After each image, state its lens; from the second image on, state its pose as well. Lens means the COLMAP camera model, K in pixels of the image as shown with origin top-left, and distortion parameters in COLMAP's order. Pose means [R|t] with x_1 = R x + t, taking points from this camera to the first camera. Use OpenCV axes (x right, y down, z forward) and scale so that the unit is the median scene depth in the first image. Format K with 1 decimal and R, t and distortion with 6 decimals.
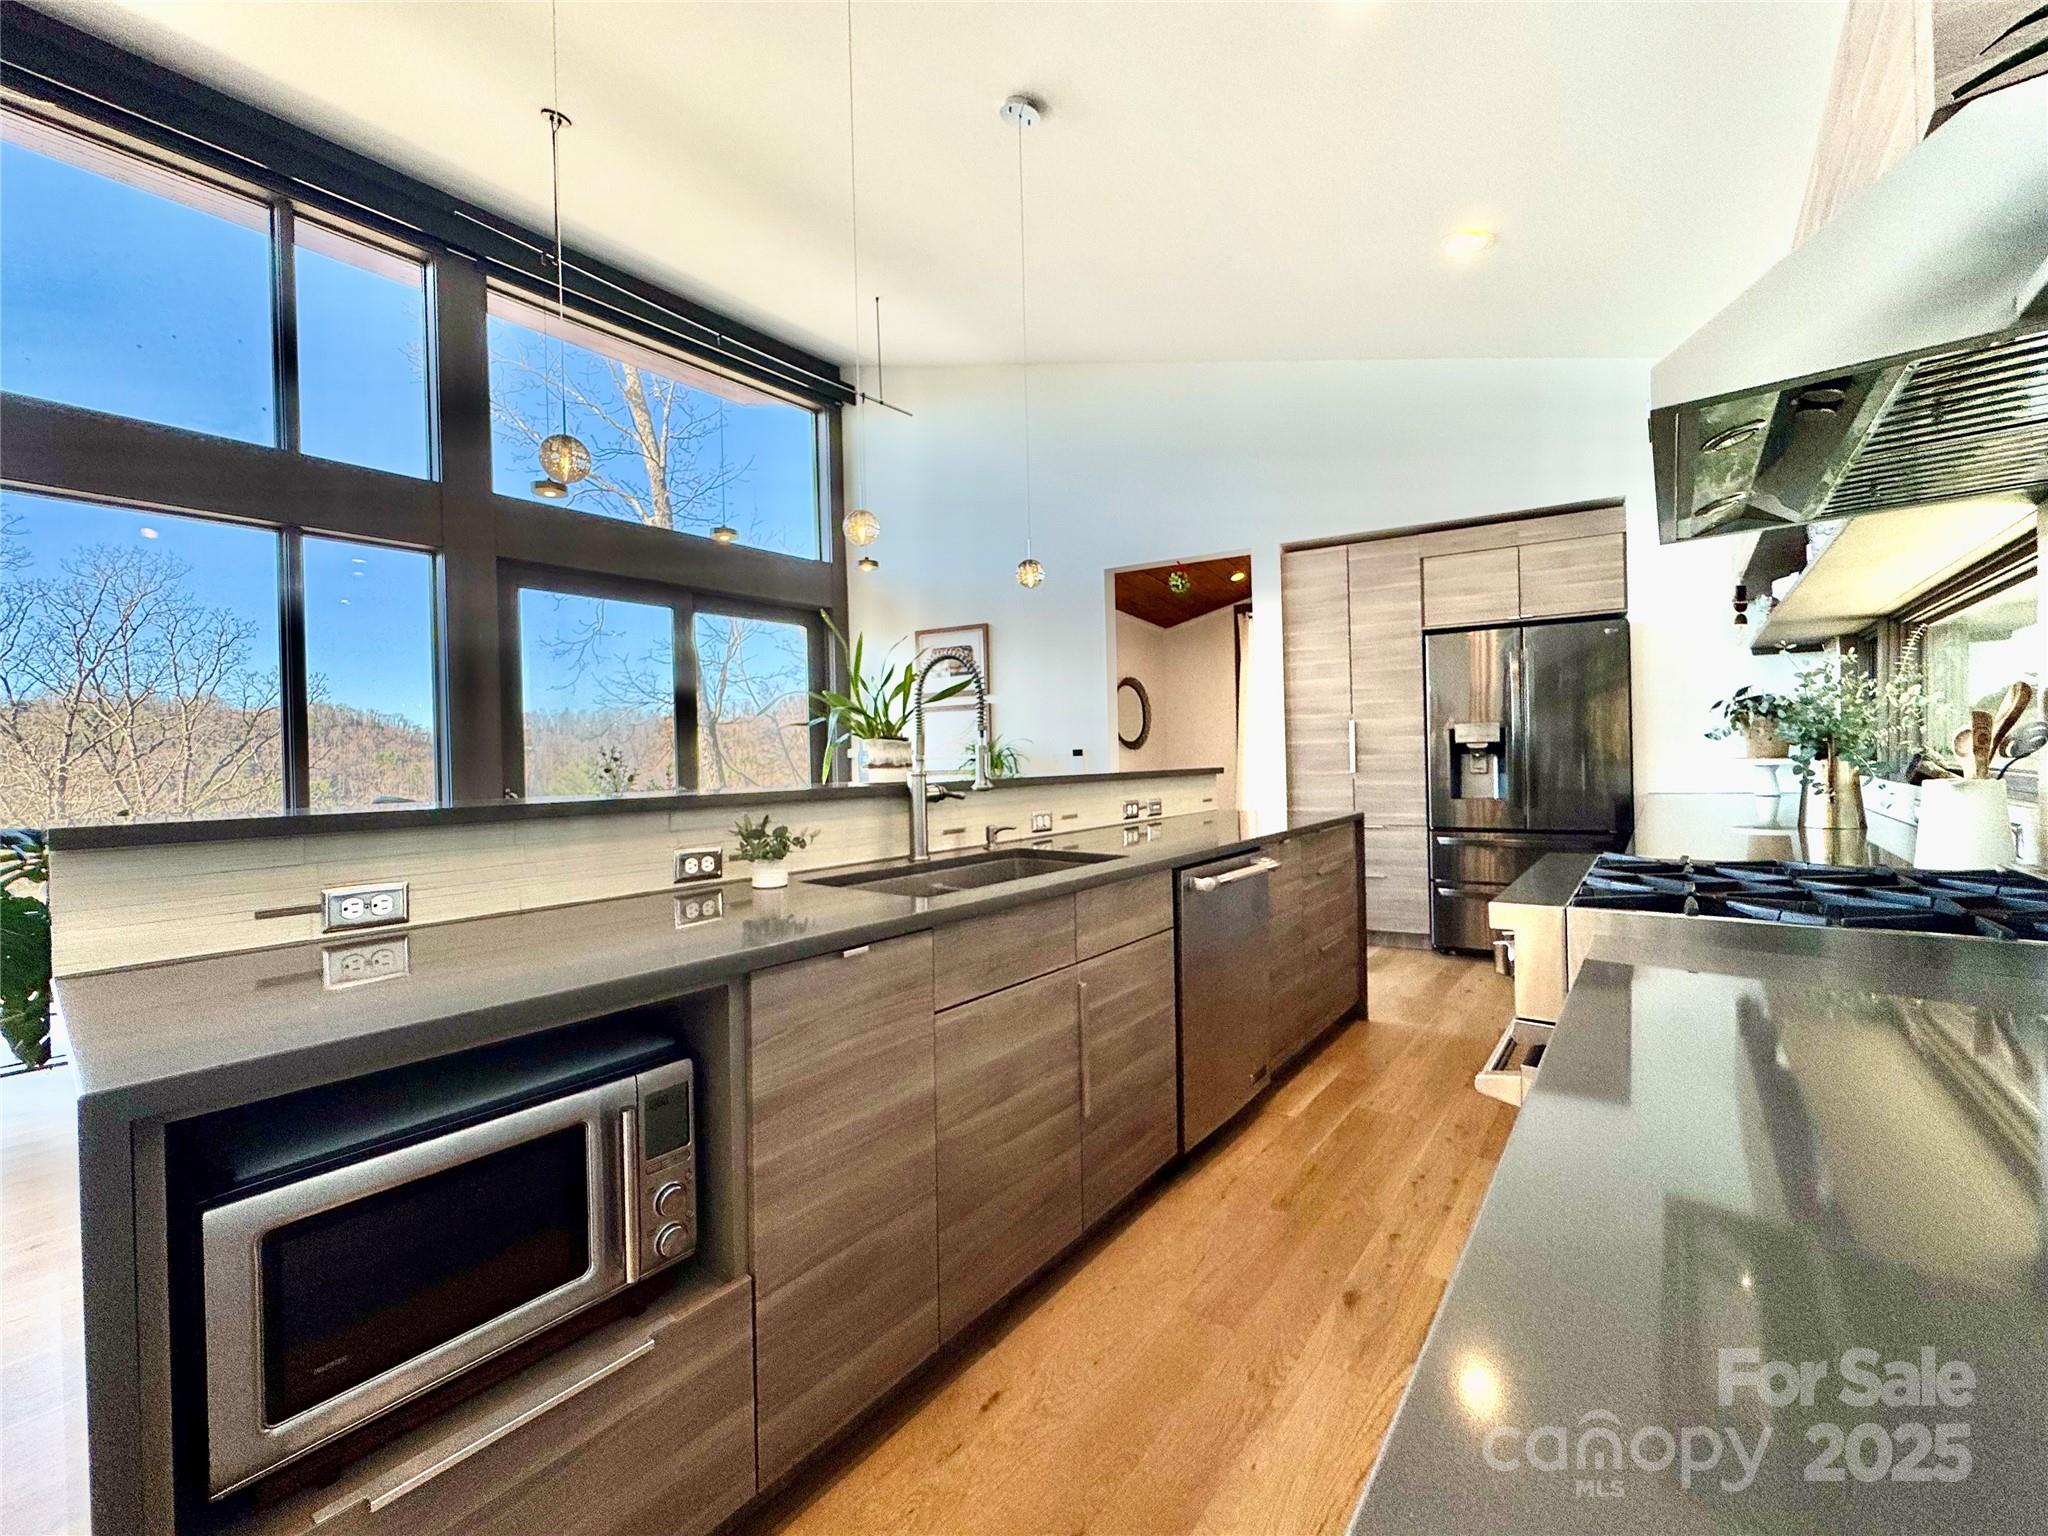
lens RADIAL K [[816.3, 0, 1020.6], [0, 816.3, 762.2], [0, 0, 1]] dist [-0.000493, 0.000065]
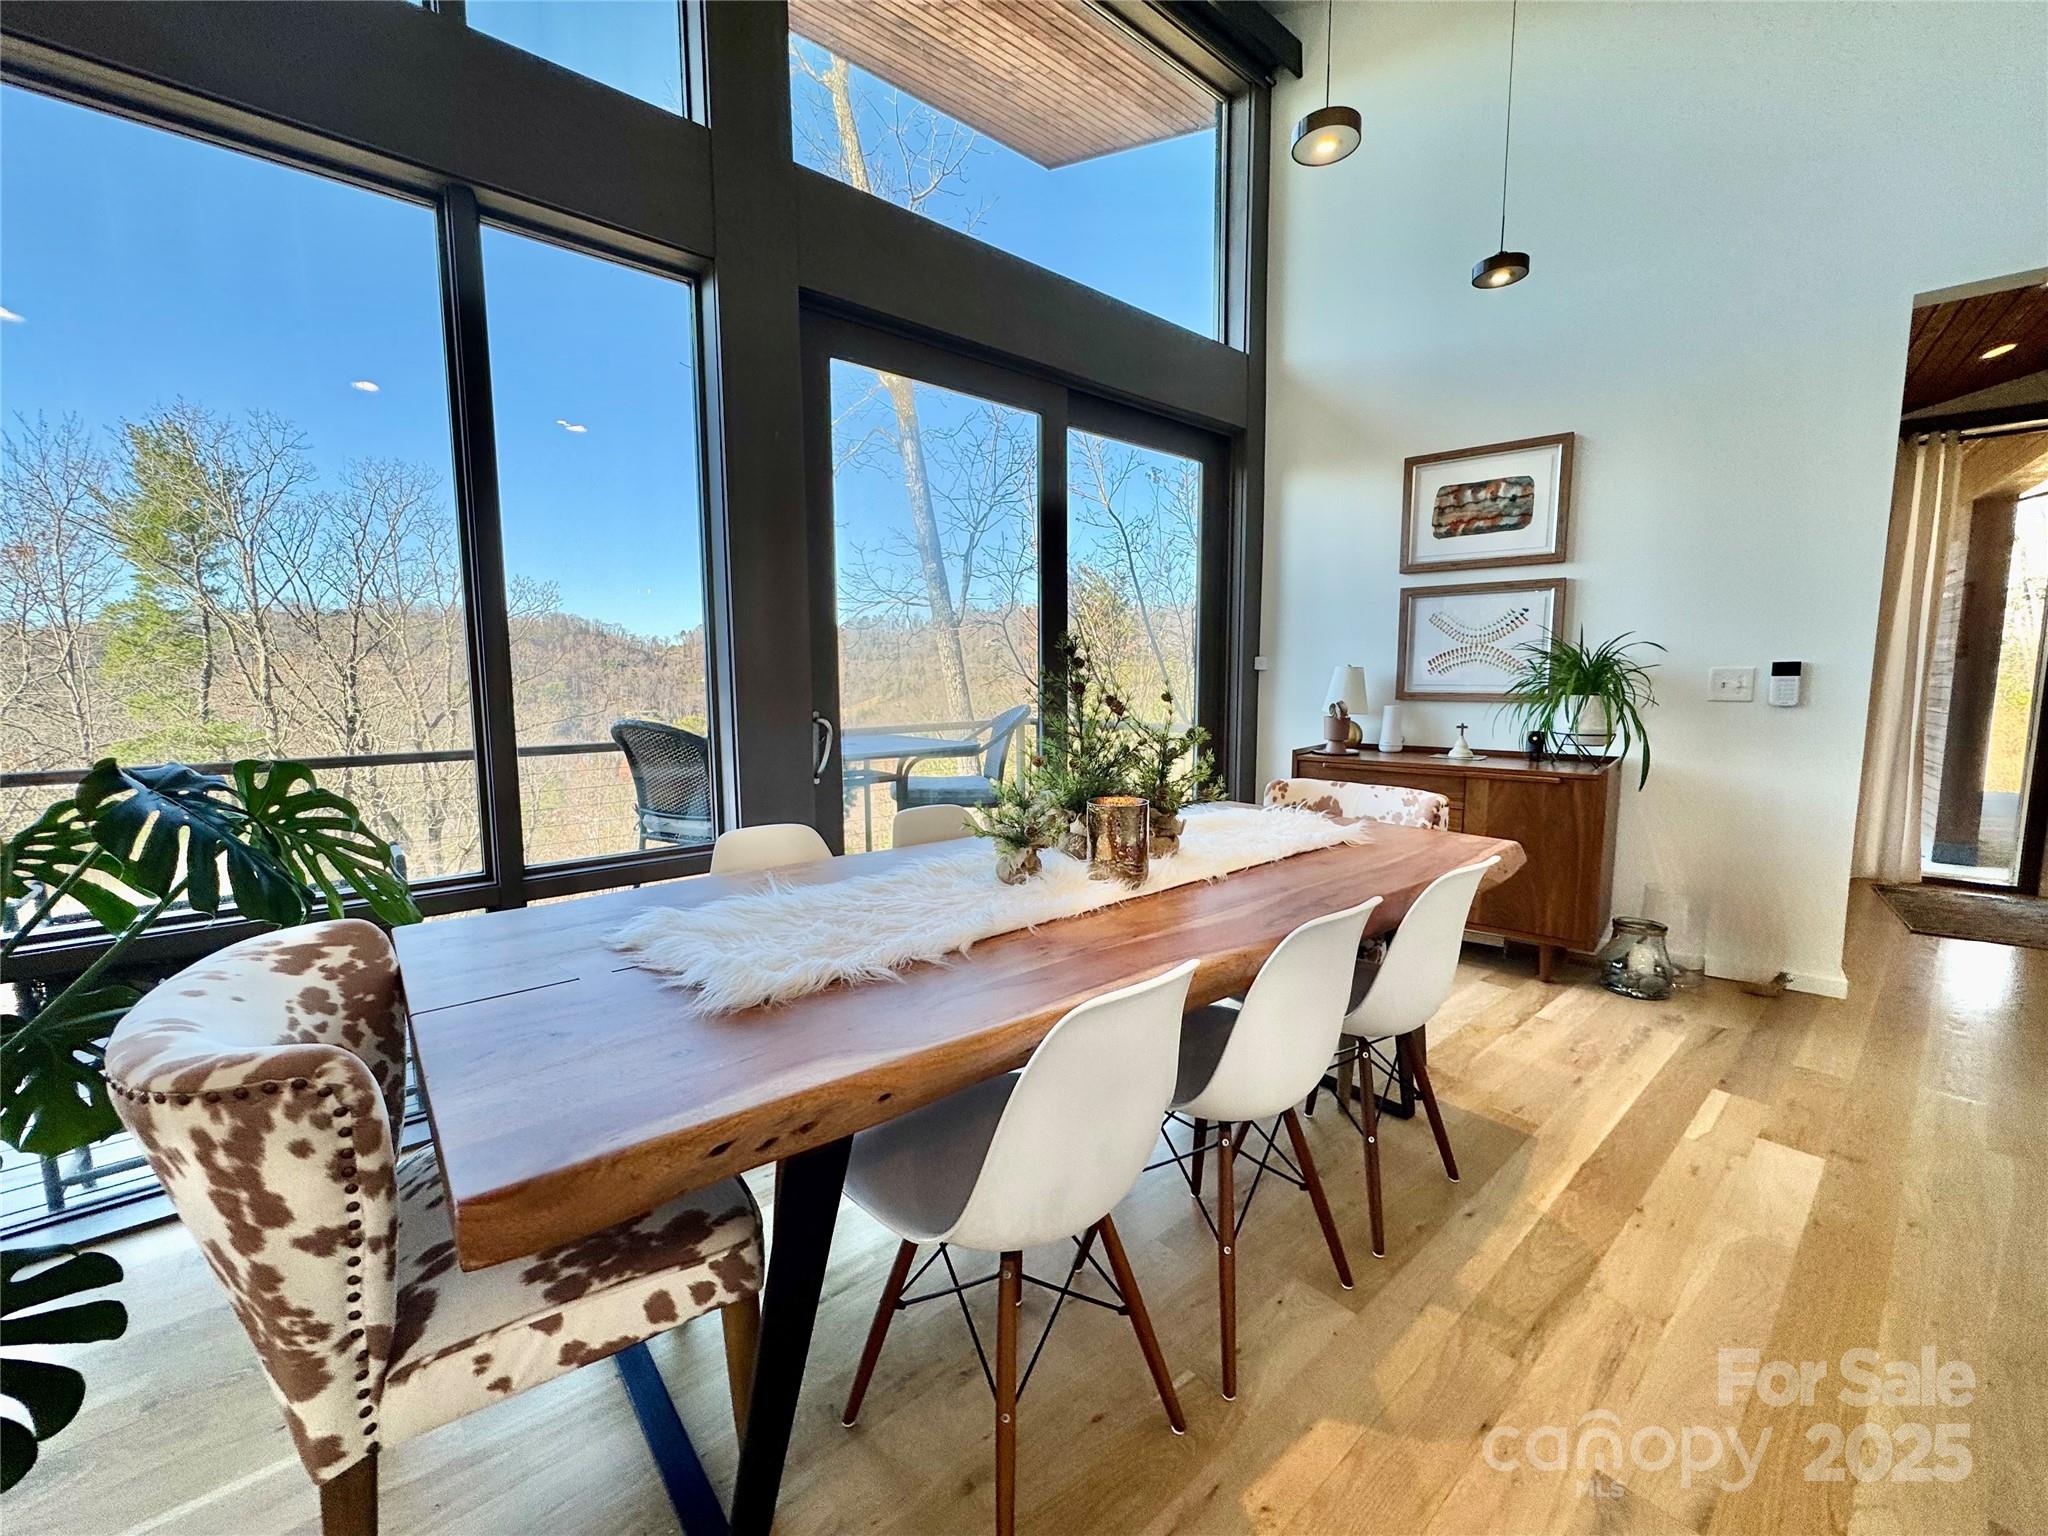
lens RADIAL K [[812.0, 0, 1024.0], [0, 812.0, 768.0], [0, 0, 1]] dist [-0.000480, -0.000049]
pose [[0.981542, 0.041604, -0.186669, -0.317036], [-0.020560, 0.993350, 0.113285, 0.002826], [0.190140, -0.107356, 0.975870, 0.385063]]
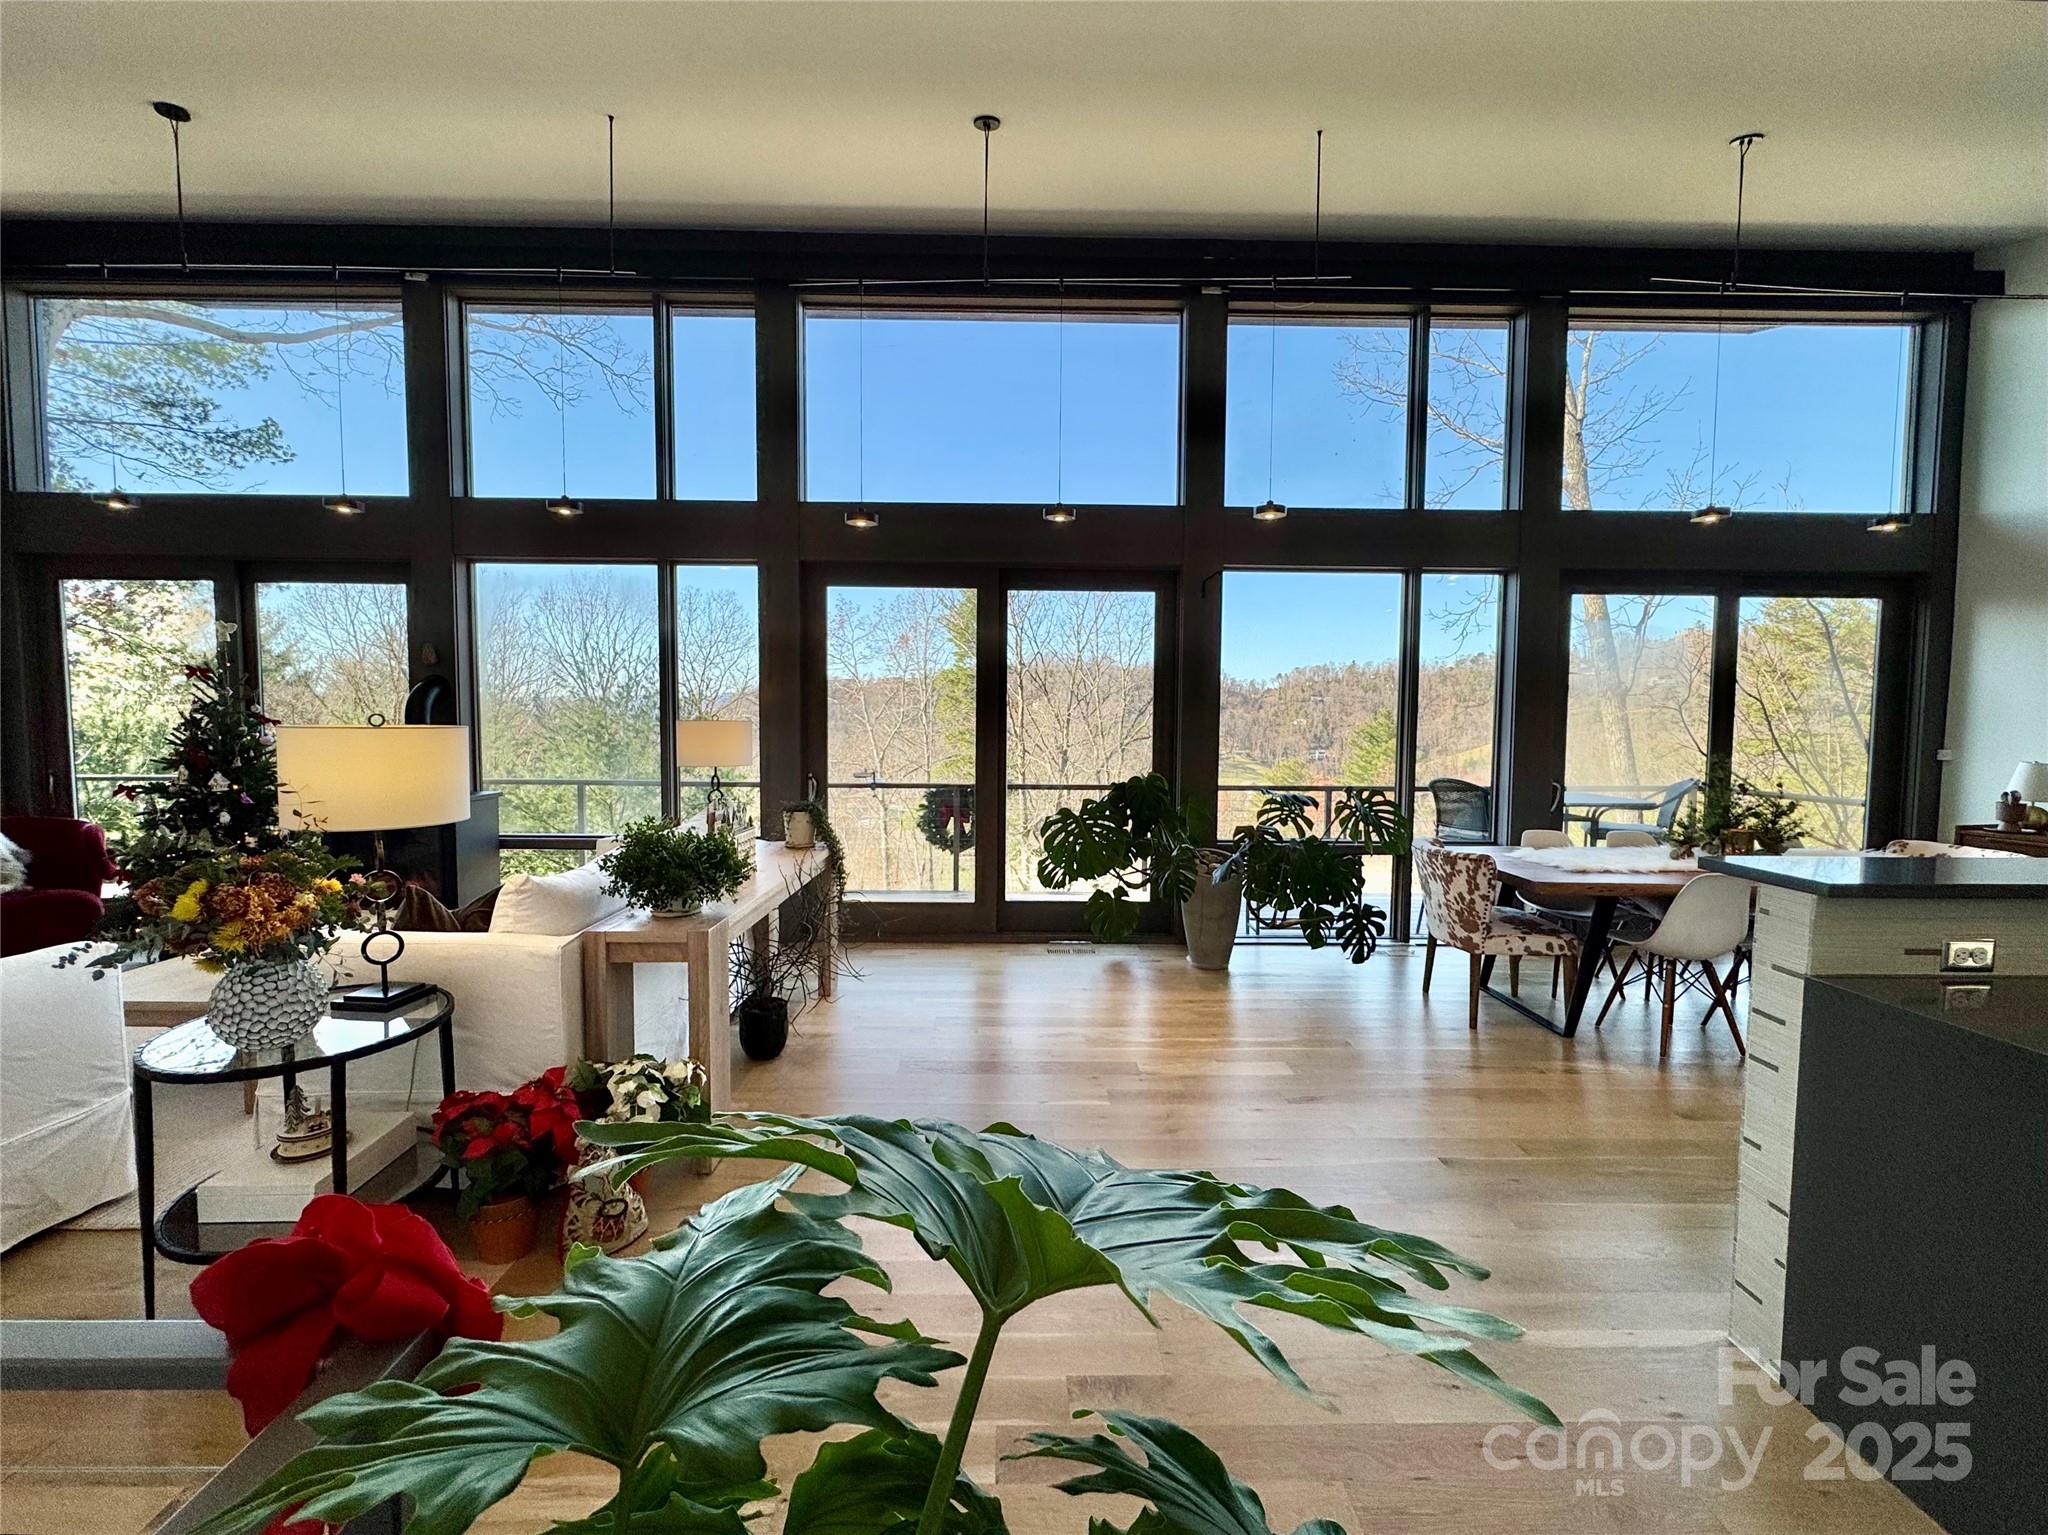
lens RADIAL K [[832.8, 0, 1023.4], [0, 832.8, 760.4], [0, 0, 1]] dist [-0.000806, -0.000092]
pose [[0.636317, 0.069384, -0.768301, -0.186216], [-0.026797, 0.997334, 0.067873, -0.042541], [0.770962, -0.022601, 0.636480, -0.232029]]
